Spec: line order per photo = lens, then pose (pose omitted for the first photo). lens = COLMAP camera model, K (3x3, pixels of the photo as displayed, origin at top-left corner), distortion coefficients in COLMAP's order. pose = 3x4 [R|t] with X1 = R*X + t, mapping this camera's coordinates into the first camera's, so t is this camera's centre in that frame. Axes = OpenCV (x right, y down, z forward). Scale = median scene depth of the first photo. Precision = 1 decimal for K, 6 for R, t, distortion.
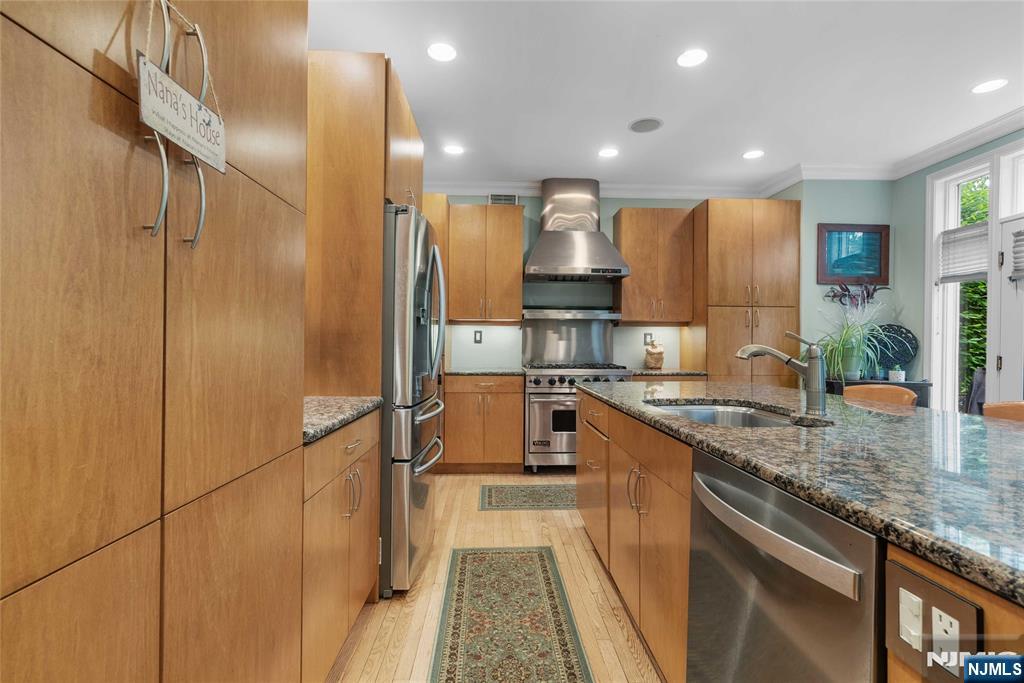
lens RADIAL K [[472.6, 0, 512.0], [0, 472.6, 341.5], [0, 0, 1]] dist [-0.000876, -0.000262]
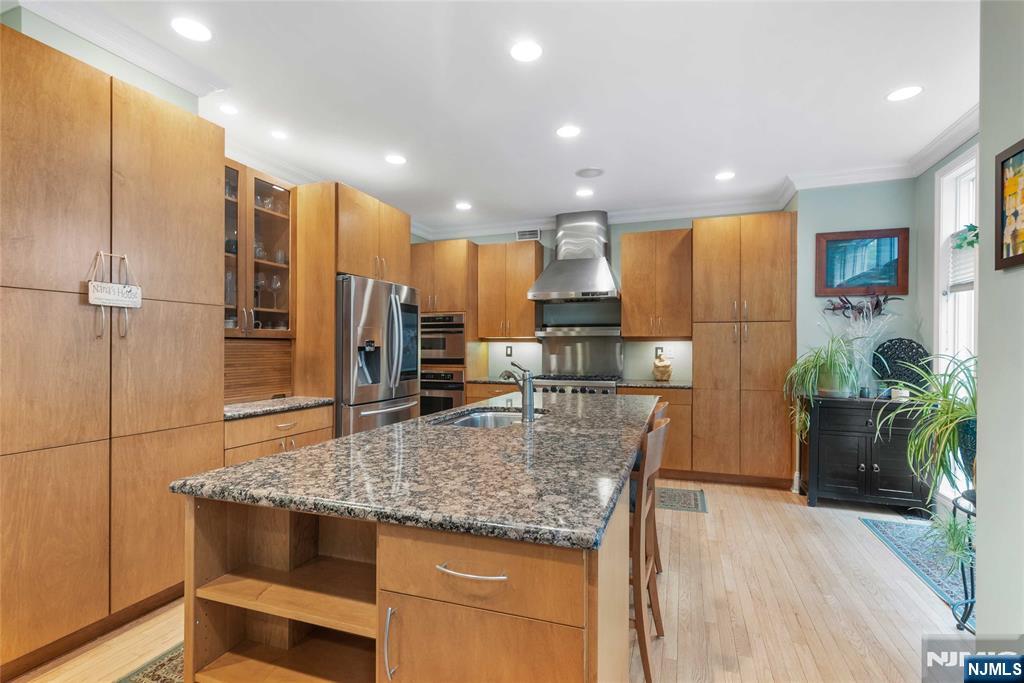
lens RADIAL K [[472.8, 0, 513.9], [0, 472.8, 345.8], [0, 0, 1]] dist [0.000154, 0.000149]
pose [[0.929367, -0.007509, -0.369081, 0.430977], [0.007995, 0.999968, -0.000214, -0.026551], [0.369071, -0.002752, 0.929397, -0.121756]]
